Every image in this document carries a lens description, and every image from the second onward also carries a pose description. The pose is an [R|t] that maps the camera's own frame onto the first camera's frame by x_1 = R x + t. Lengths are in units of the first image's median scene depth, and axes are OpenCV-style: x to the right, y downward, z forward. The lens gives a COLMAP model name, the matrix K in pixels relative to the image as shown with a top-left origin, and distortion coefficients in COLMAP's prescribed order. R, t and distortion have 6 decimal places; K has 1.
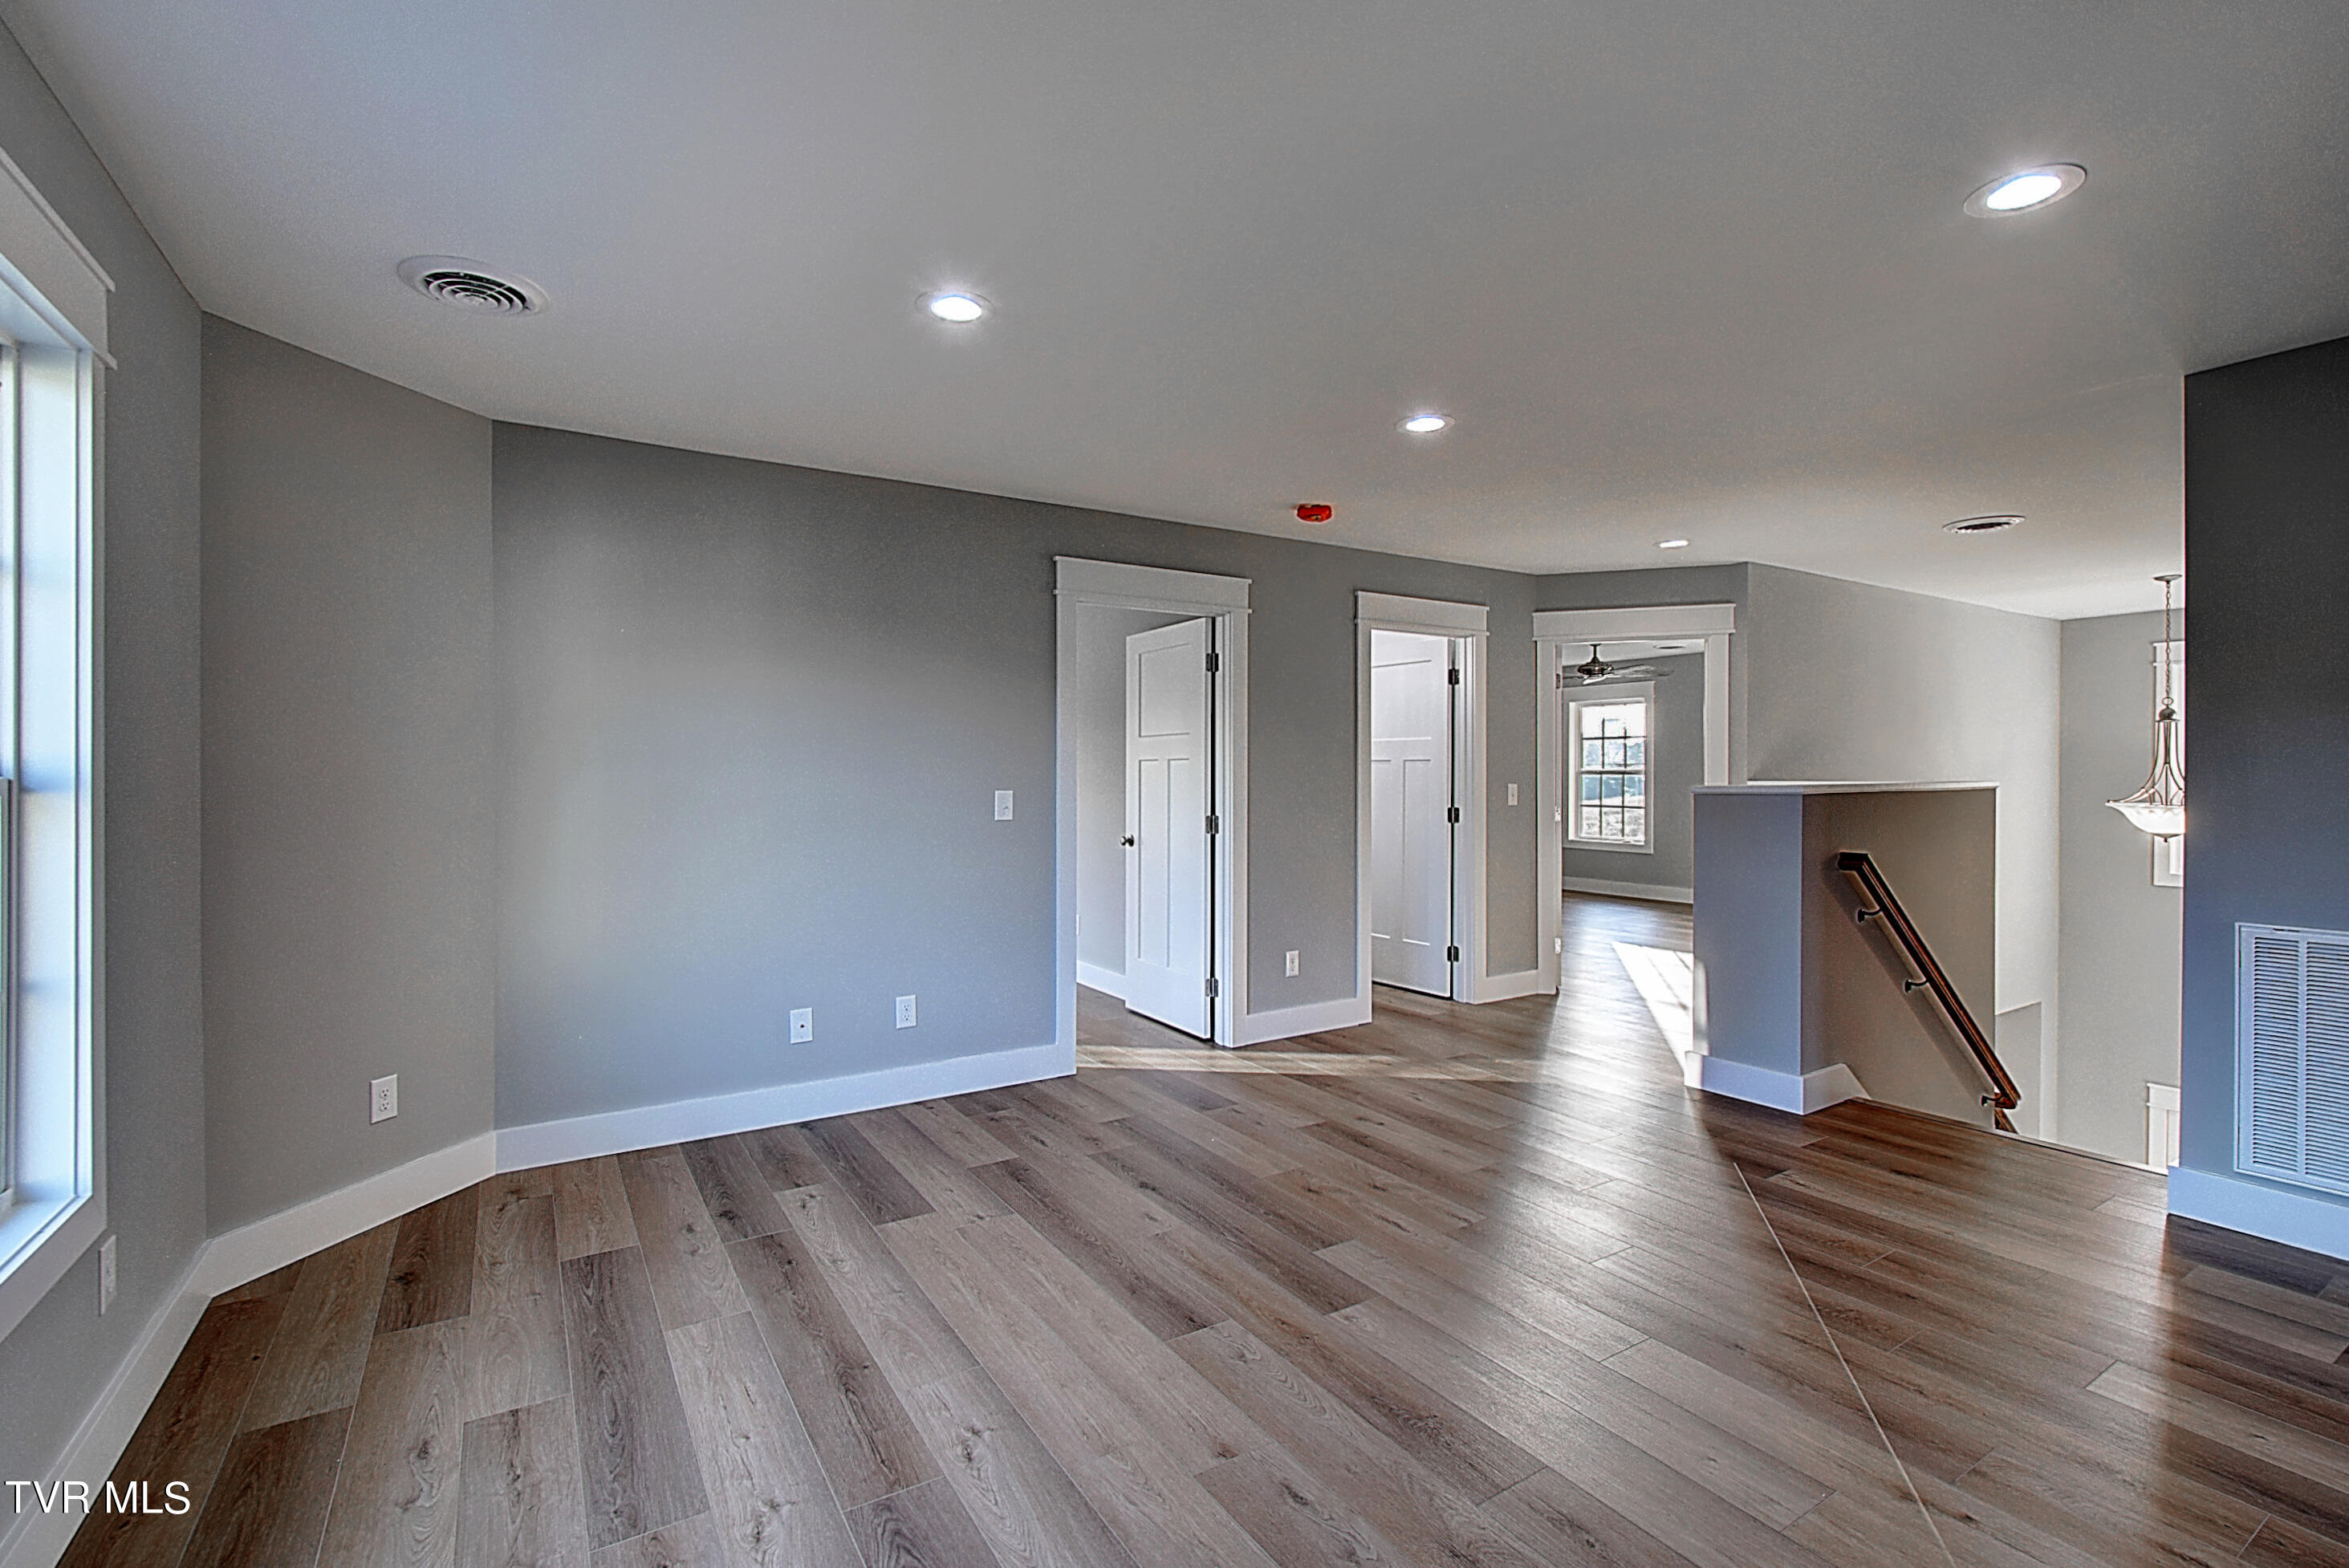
lens RADIAL K [[1035.7, 0, 1162.2], [0, 1035.7, 785.0], [0, 0, 1]] dist [0.012746, -0.013727]
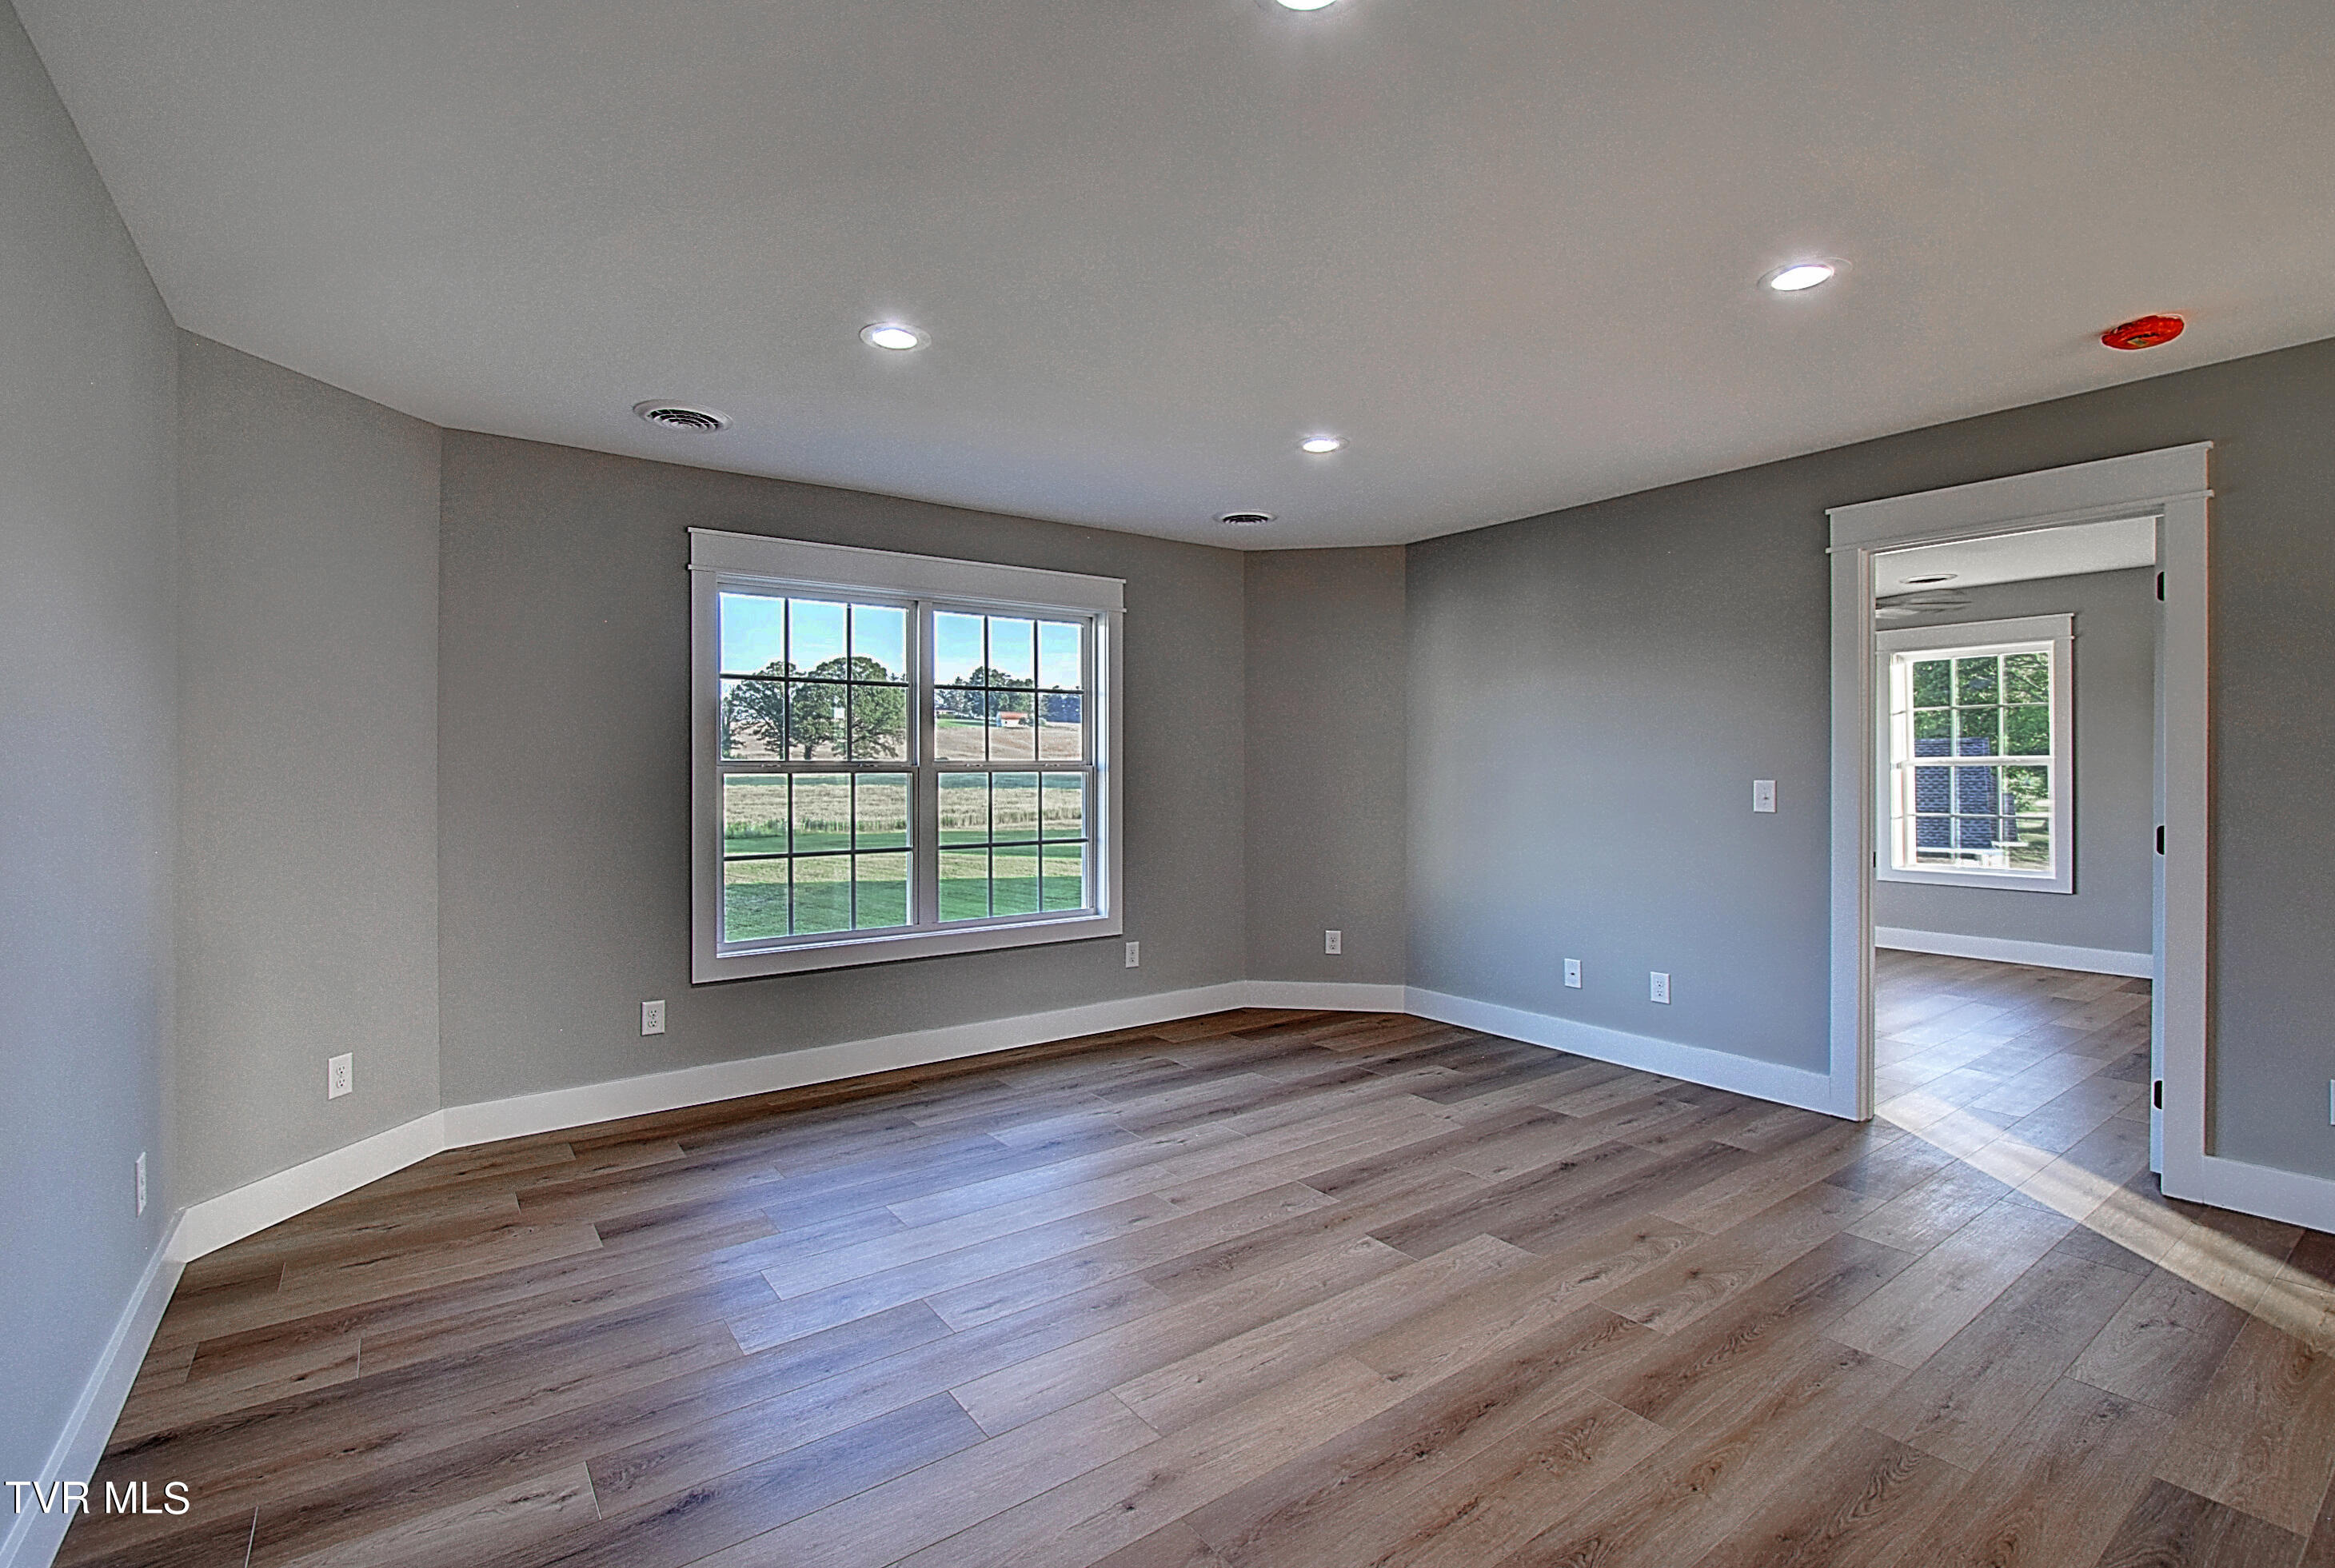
lens RADIAL K [[1048.2, 0, 1157.8], [0, 1048.2, 770.5], [0, 0, 1]] dist [-0.004443, -0.000795]
pose [[0.073558, 0.004024, -0.997283, 0.971167], [-0.007444, 0.999966, 0.003486, -0.002822], [0.997263, 0.007168, 0.073585, 0.513564]]
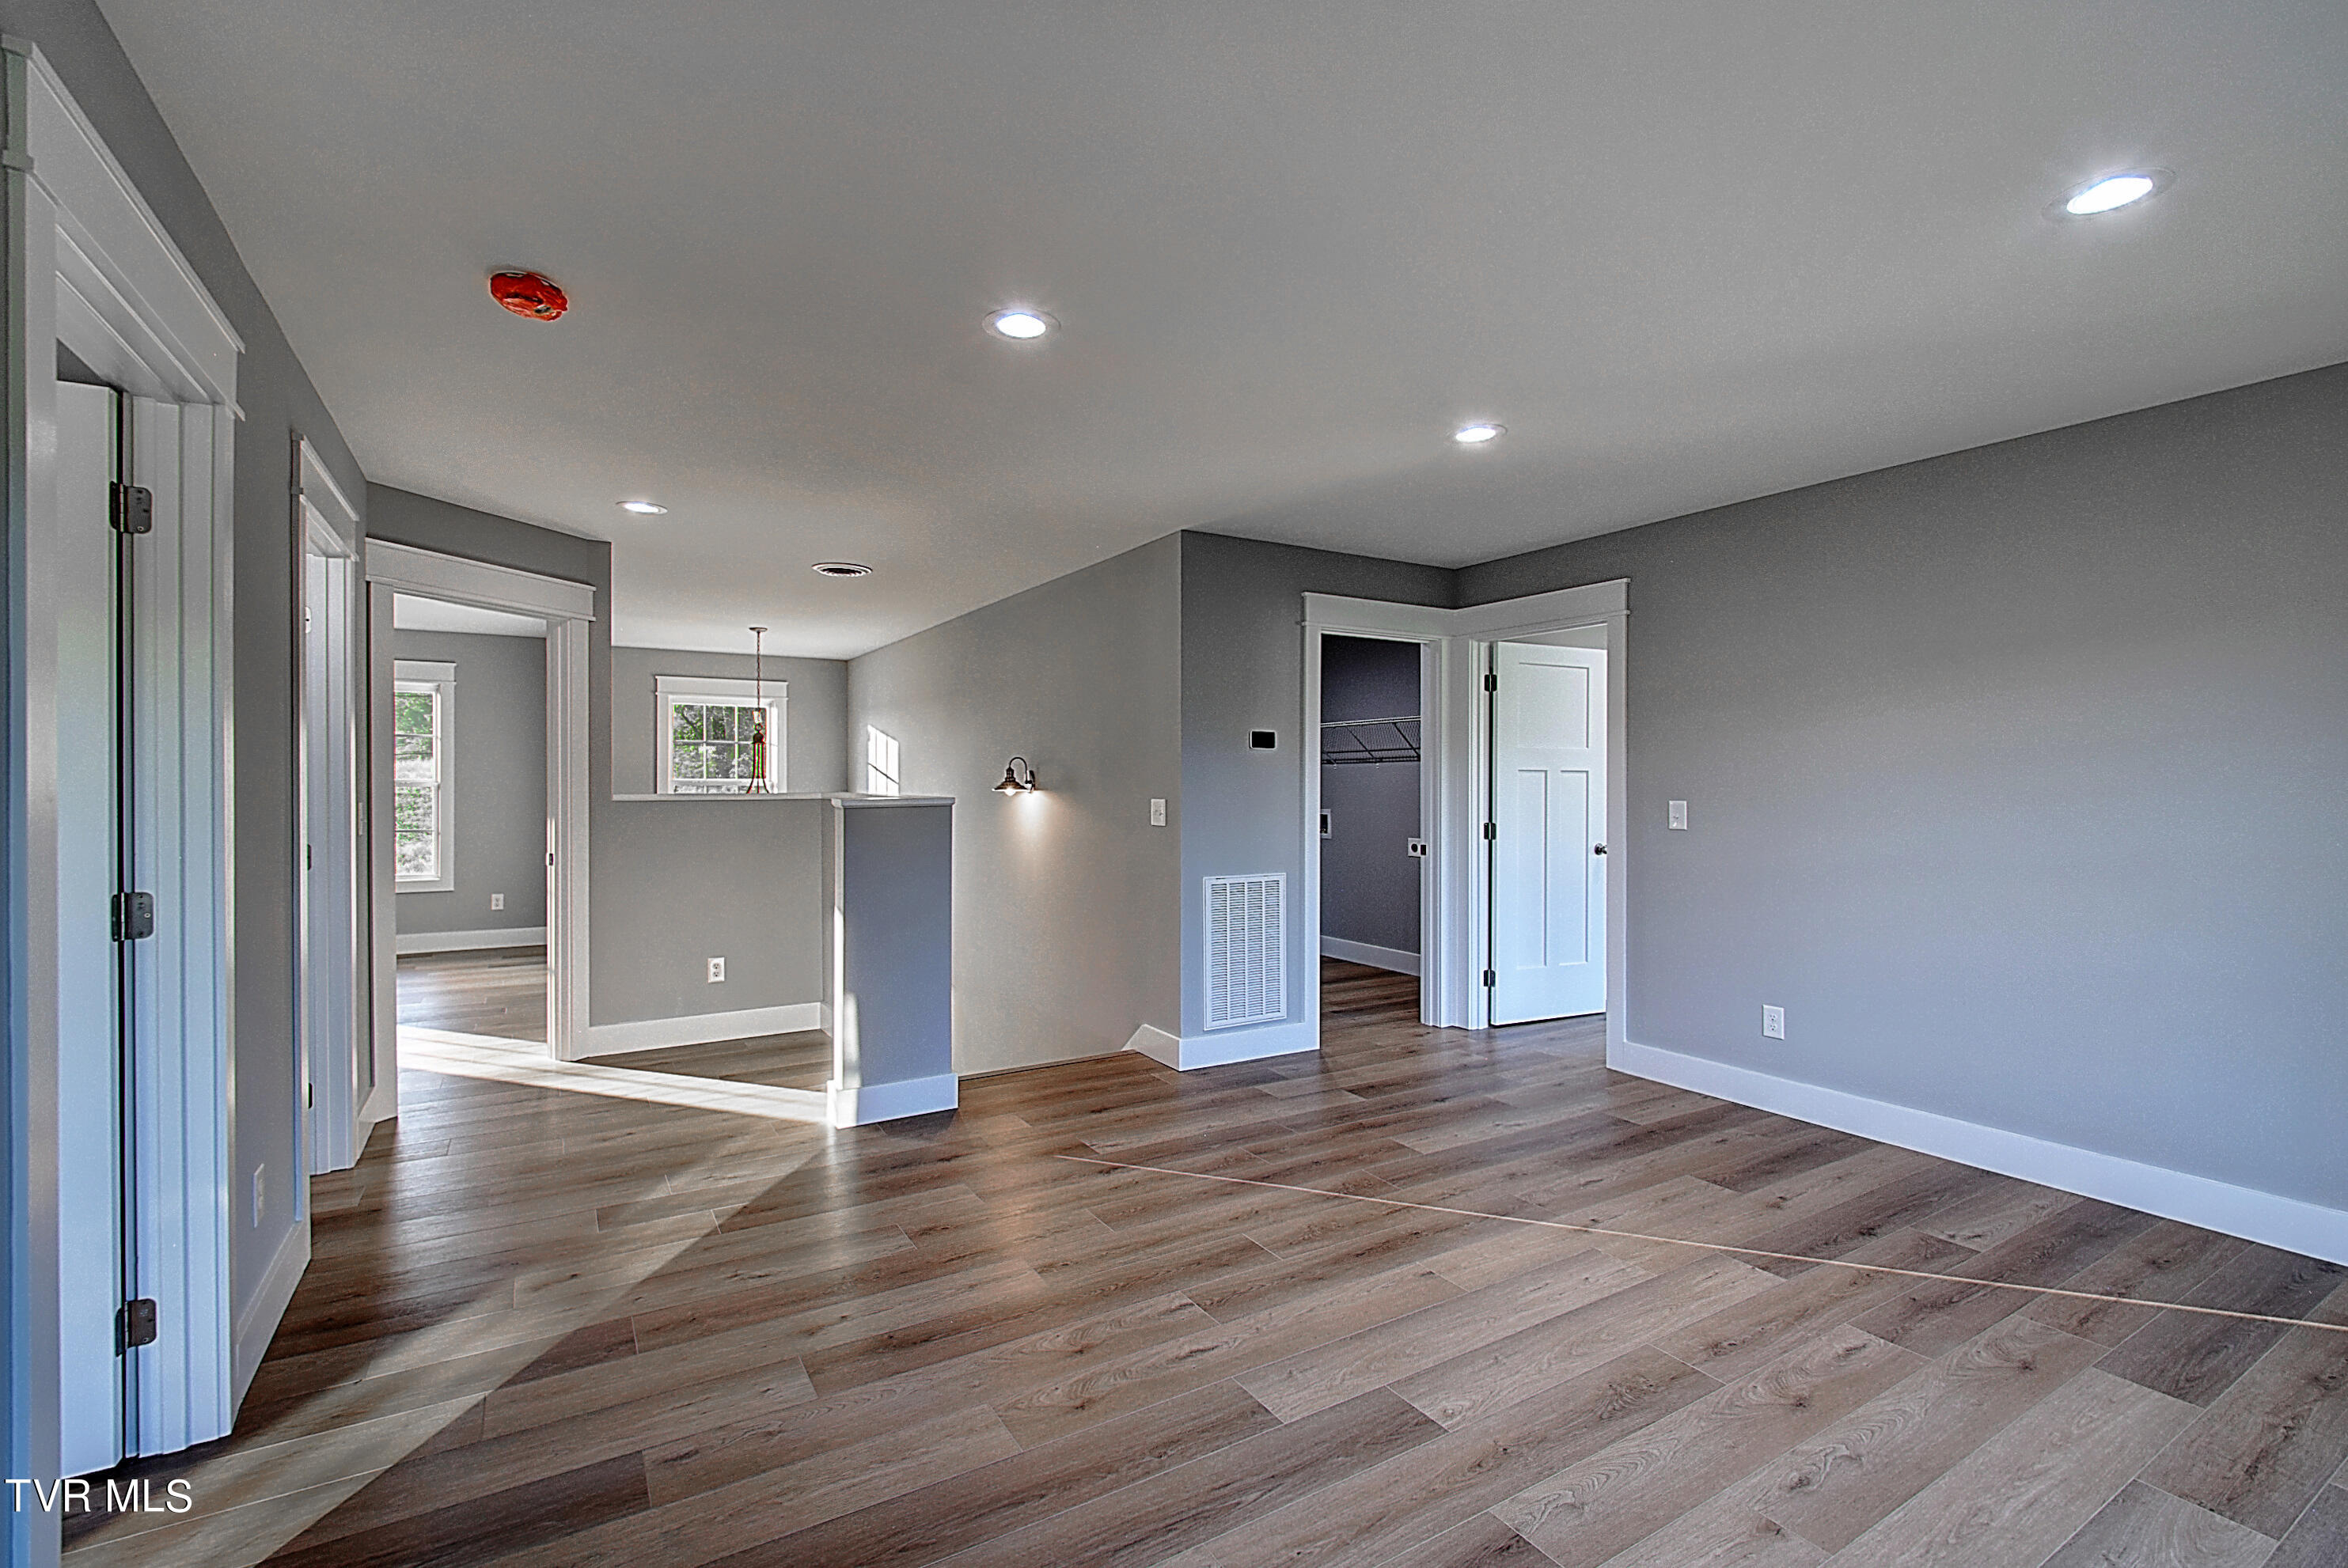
lens RADIAL K [[1035.1, 0, 1161.7], [0, 1035.1, 785.0], [0, 0, 1]] dist [0.012746, -0.013727]
pose [[0.016175, -0.001279, 0.999868, -0.517592], [0.011240, 0.999936, 0.001098, -0.012343], [-0.999806, 0.011221, 0.016189, 0.912394]]
